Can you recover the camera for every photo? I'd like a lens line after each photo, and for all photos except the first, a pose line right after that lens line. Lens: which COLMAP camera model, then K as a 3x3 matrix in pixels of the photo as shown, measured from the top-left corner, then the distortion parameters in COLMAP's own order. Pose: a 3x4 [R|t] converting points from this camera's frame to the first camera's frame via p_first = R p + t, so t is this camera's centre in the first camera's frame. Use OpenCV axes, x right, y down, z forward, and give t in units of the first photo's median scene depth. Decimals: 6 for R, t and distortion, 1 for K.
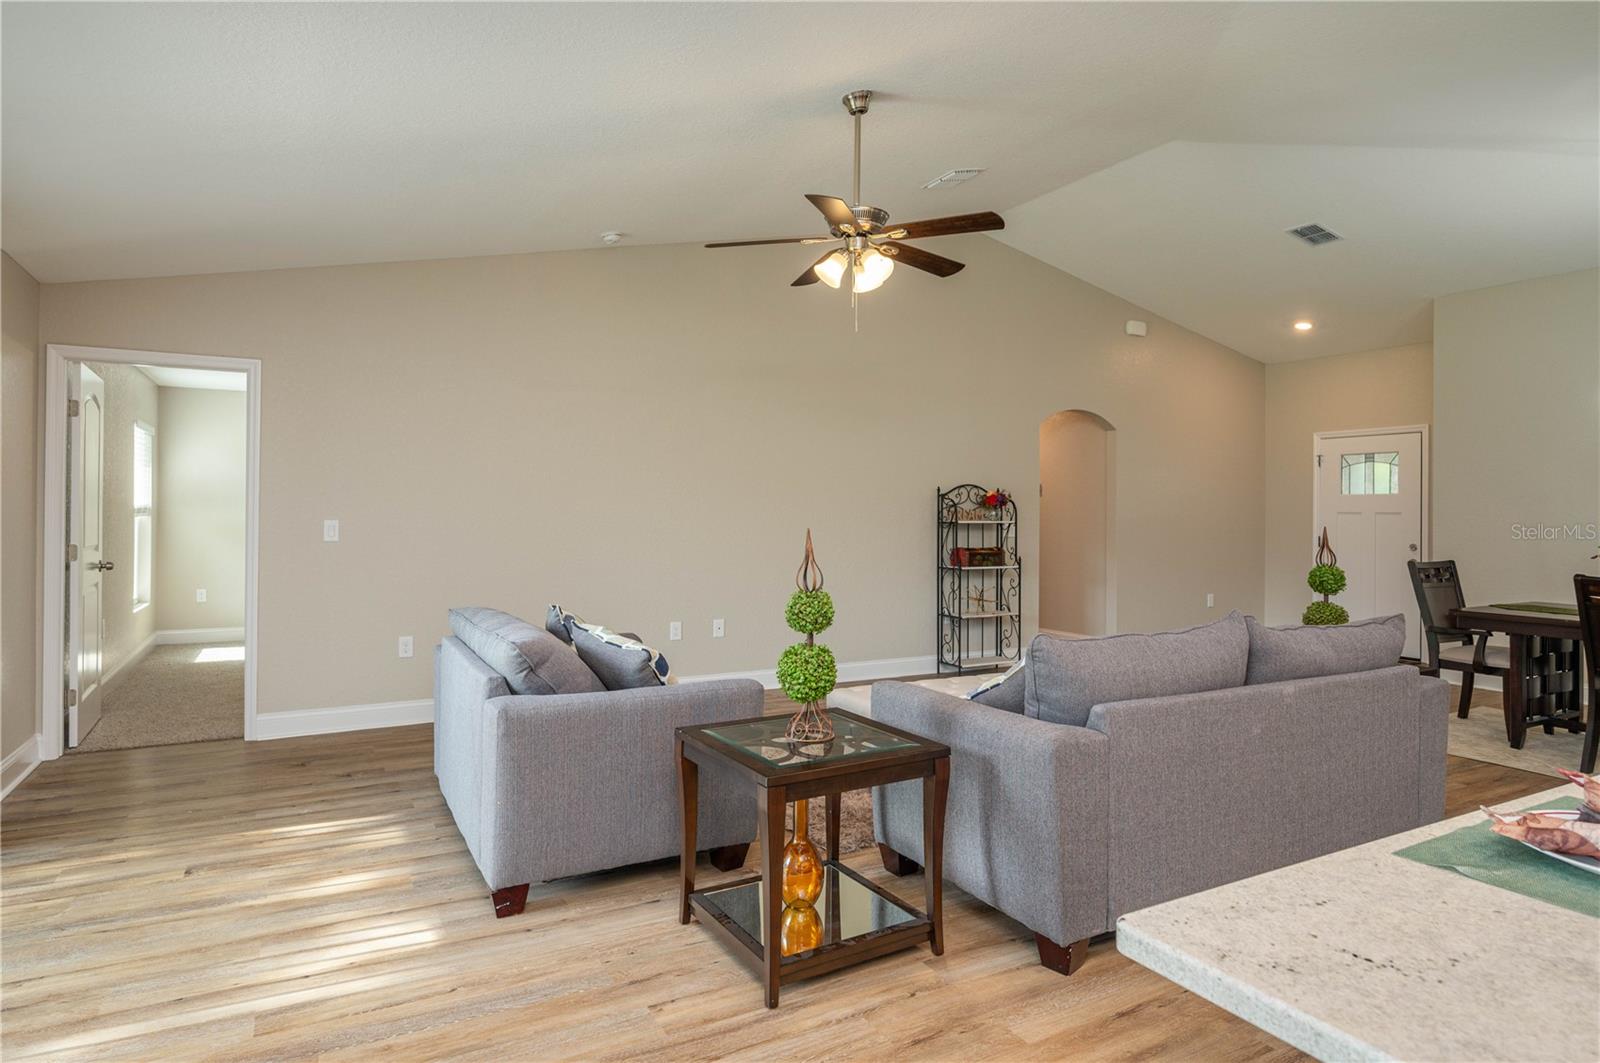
lens RADIAL K [[911.4, 0, 803.9], [0, 911.4, 521.7], [0, 0, 1]] dist [0.002802, 0.001614]
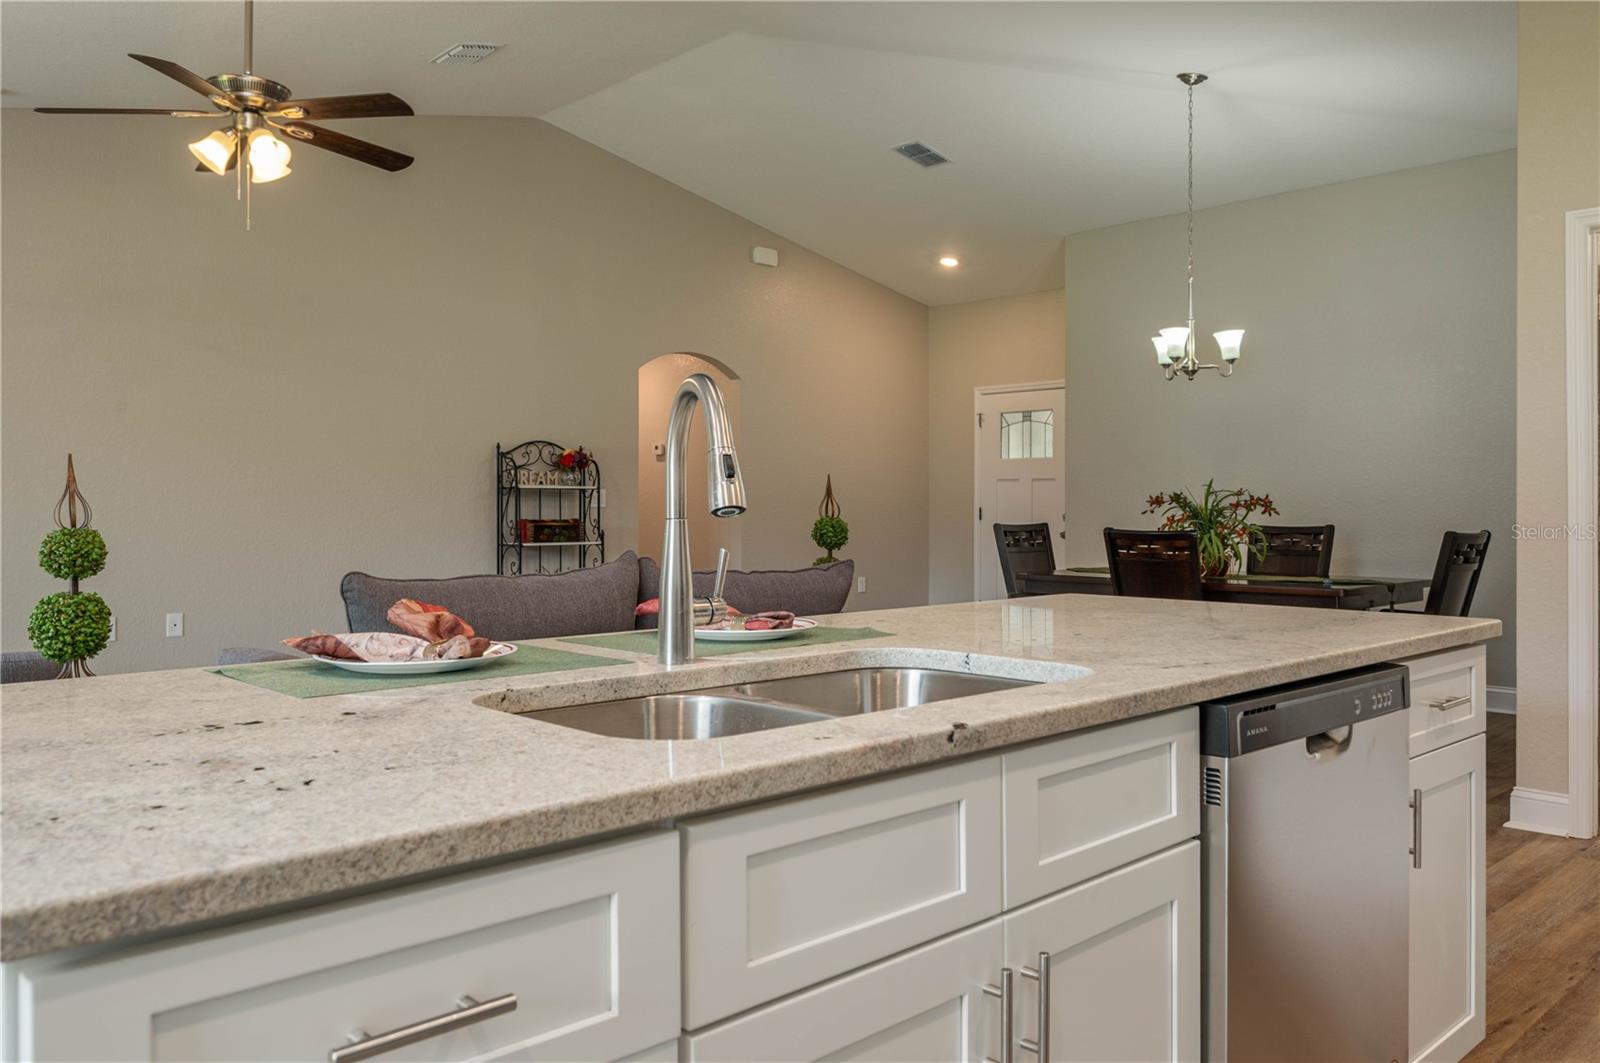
lens RADIAL K [[1214.7, 0, 799.9], [0, 1214.7, 520.7], [0, 0, 1]] dist [0.001453, -0.007595]
pose [[0.969182, -0.008798, 0.246189, 0.143275], [0.007679, 0.999955, 0.005504, 0.025767], [-0.246227, -0.003444, 0.969206, -0.090553]]
